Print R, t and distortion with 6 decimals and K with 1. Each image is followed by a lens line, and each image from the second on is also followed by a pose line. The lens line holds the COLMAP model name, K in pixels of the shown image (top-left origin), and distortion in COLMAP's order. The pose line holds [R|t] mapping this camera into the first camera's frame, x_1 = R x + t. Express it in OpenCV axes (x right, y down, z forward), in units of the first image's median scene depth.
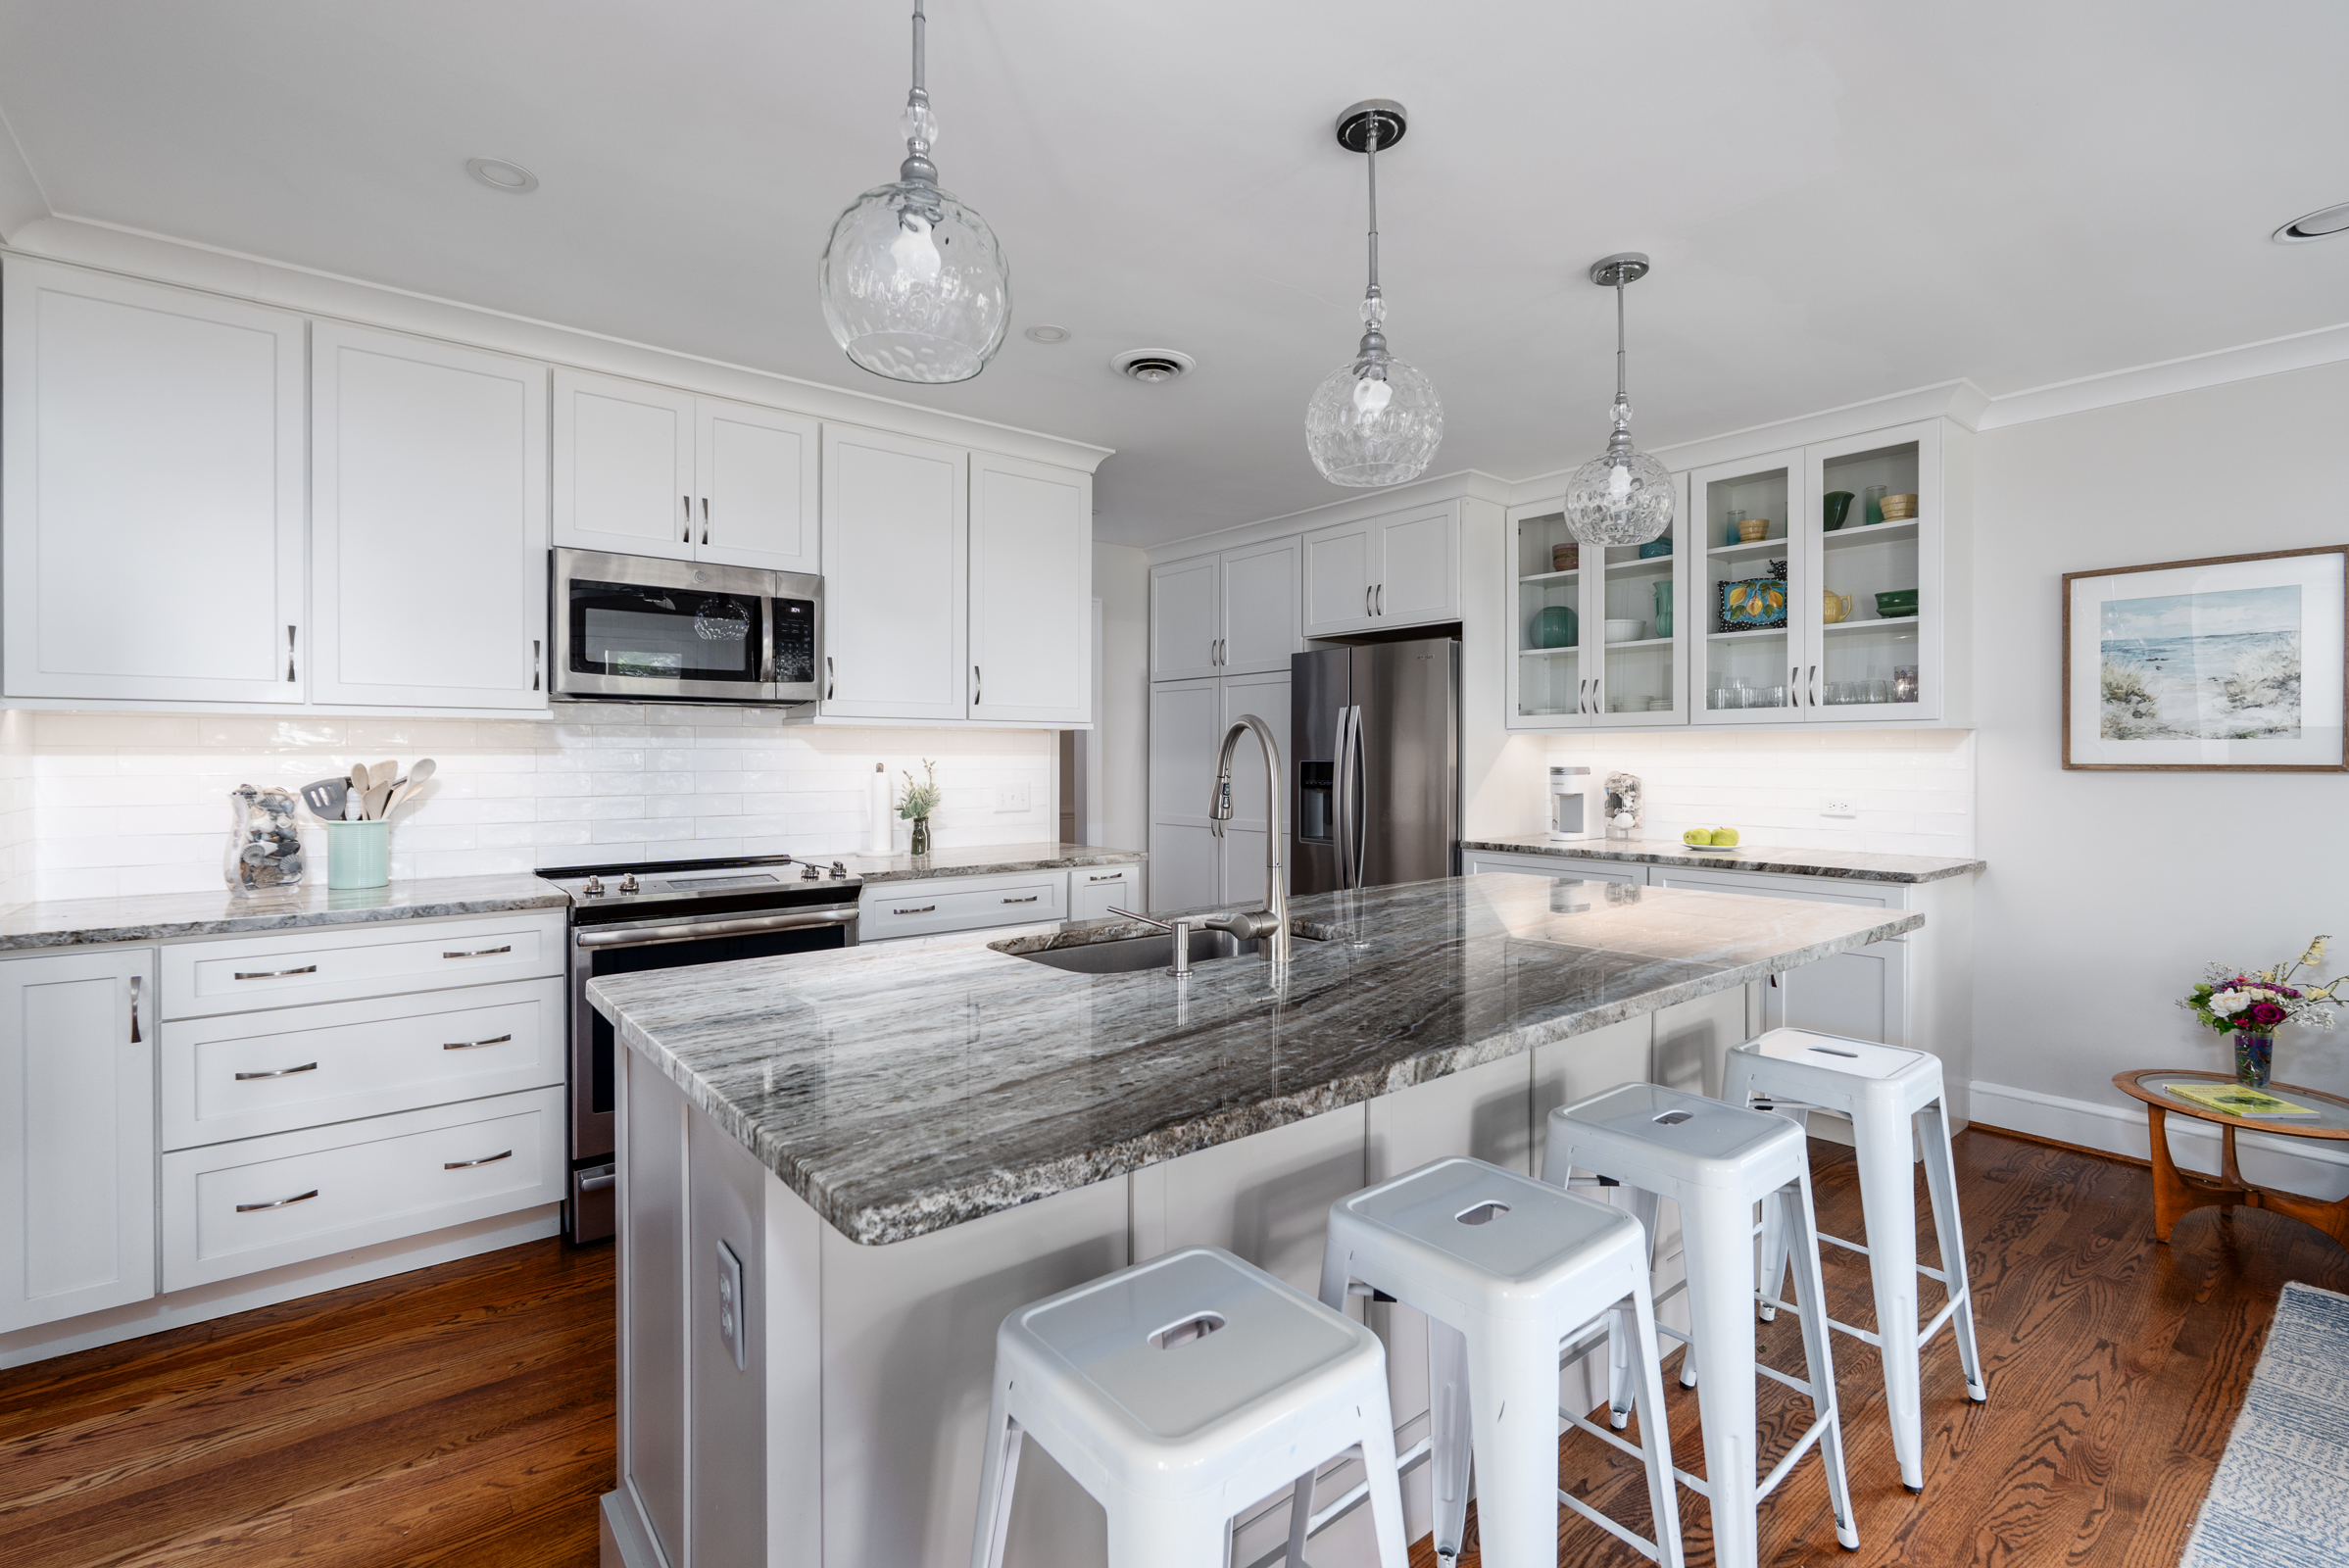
lens RADIAL K [[1050.3, 0, 1179.6], [0, 1050.3, 760.9], [0, 0, 1]] dist [-0.002117, -0.000104]
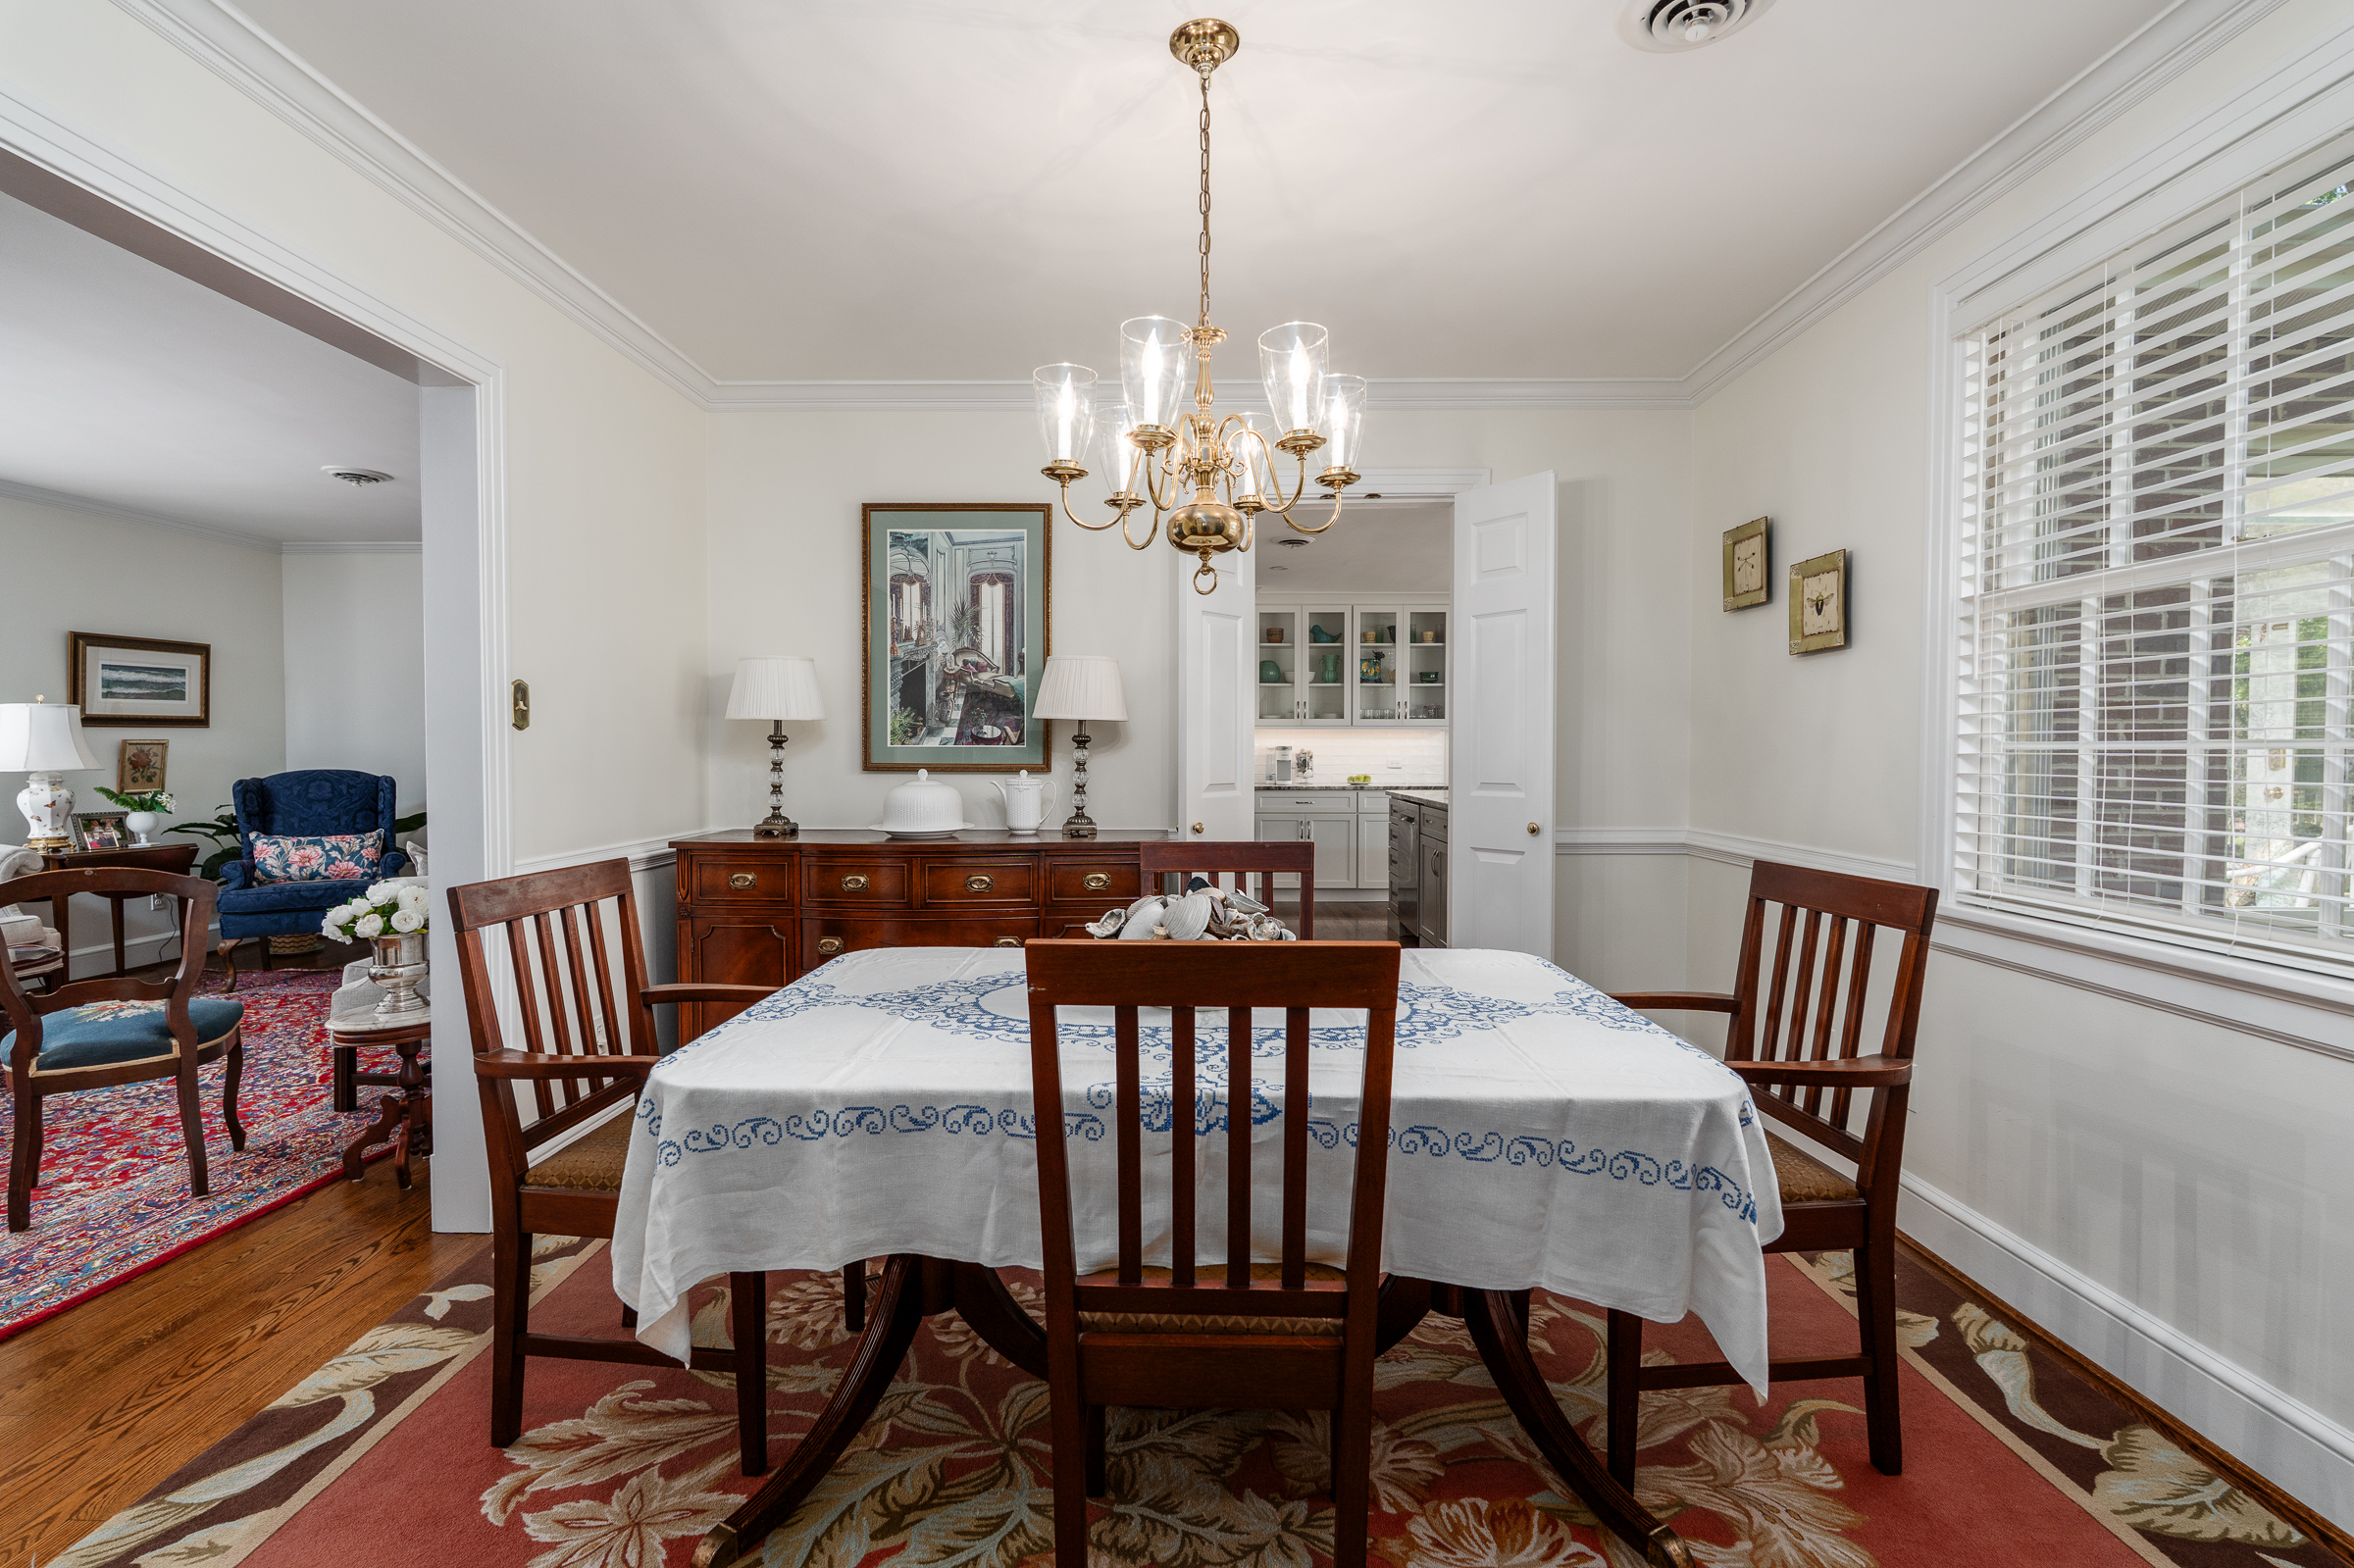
lens RADIAL K [[1052.3, 0, 1181.6], [0, 1052.3, 778.1], [0, 0, 1]] dist [-0.004638, -0.000117]
pose [[0.640058, -0.020419, 0.768056, -1.614680], [0.003491, 0.999714, 0.023668, 0.023373], [-0.768319, -0.012468, 0.639946, -0.102992]]
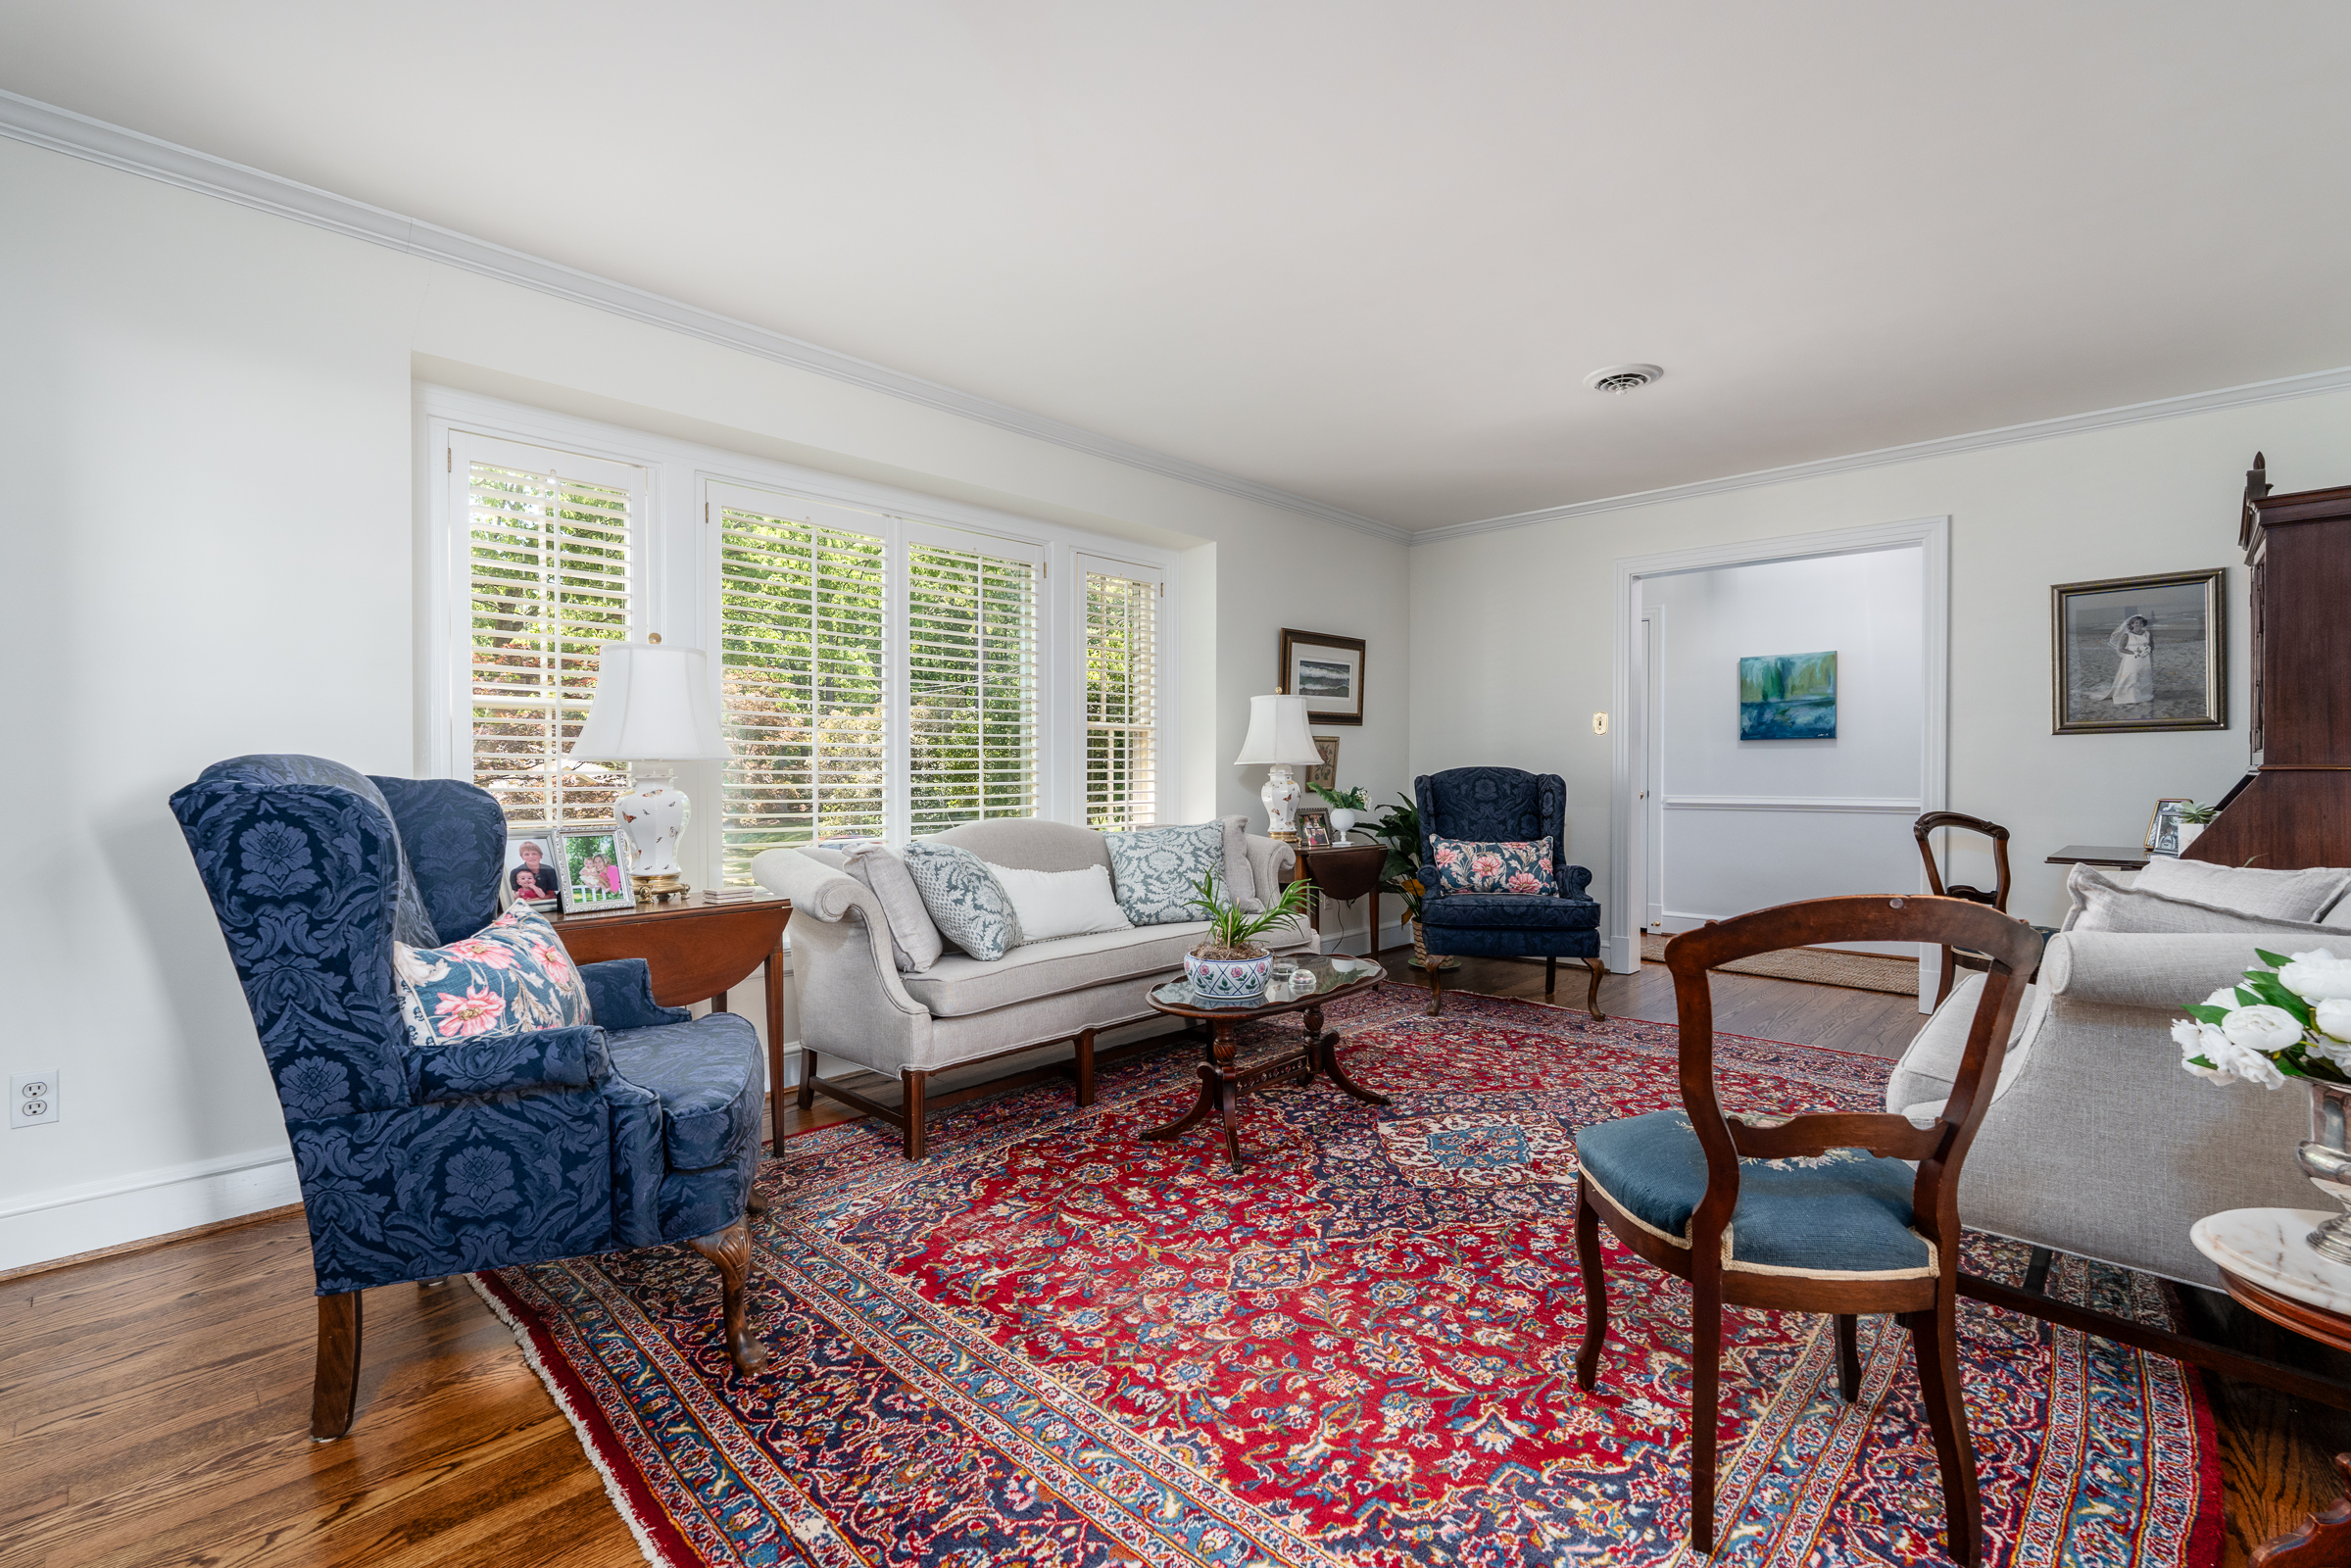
lens RADIAL K [[1040.1, 0, 1175.5], [0, 1040.1, 784.0], [0, 0, 1]] dist [-0.000833, 0.000012]
pose [[0.991175, -0.001842, 0.132549, -1.839057], [0.001005, 0.999979, 0.006381, 0.060091], [-0.132558, -0.006192, 0.991156, 0.639887]]
